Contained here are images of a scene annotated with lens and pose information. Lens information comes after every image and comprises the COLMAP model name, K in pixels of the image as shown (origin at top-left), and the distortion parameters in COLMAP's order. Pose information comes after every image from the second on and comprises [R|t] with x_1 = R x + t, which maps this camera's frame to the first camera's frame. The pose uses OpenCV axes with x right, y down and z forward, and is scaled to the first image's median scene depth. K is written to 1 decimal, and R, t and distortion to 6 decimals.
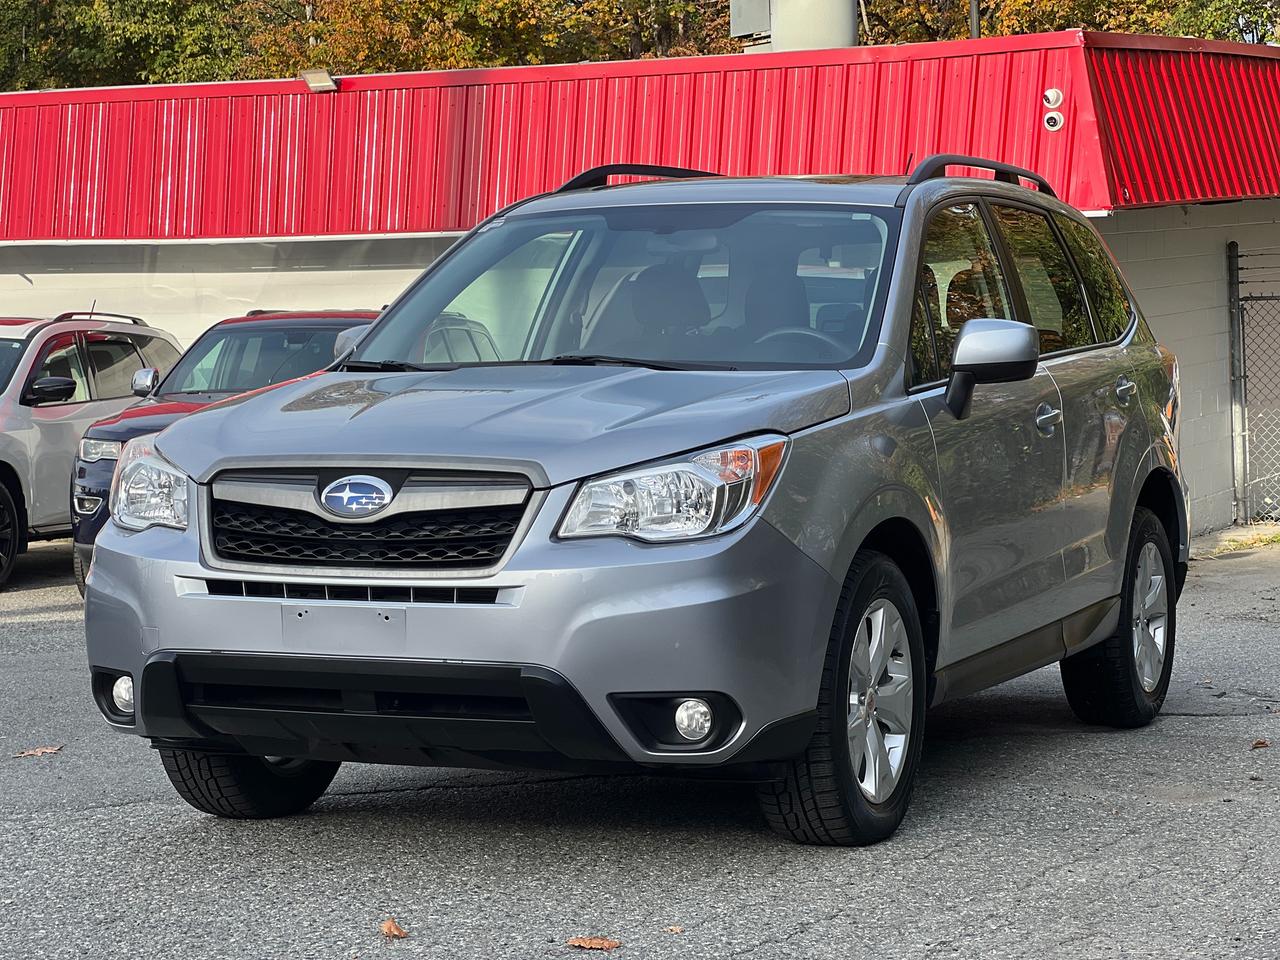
lens RADIAL K [[3145.5, 0, 643.6], [0, 3145.5, 477.7], [0, 0, 1]] dist [0.031182, 0.000000]
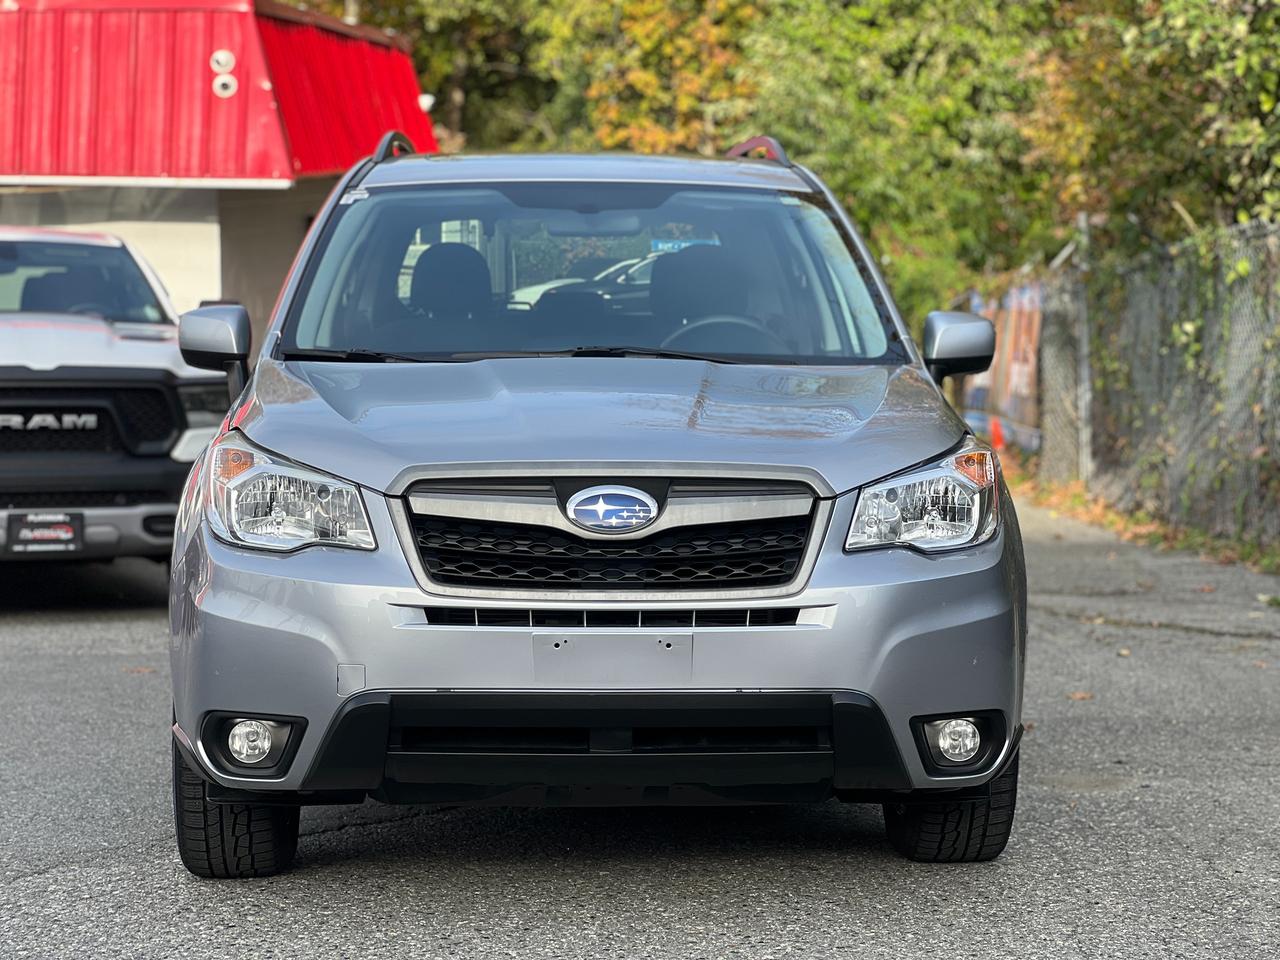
lens RADIAL K [[3145.5, 0, 640.6], [0, 3145.5, 482.1], [0, 0, 1]] dist [0.031182, 0.000000]
pose [[0.877554, -0.014443, 0.479261, -0.508647], [0.007363, 0.999834, 0.016650, -0.016379], [-0.479422, -0.011083, 0.877515, 0.217013]]
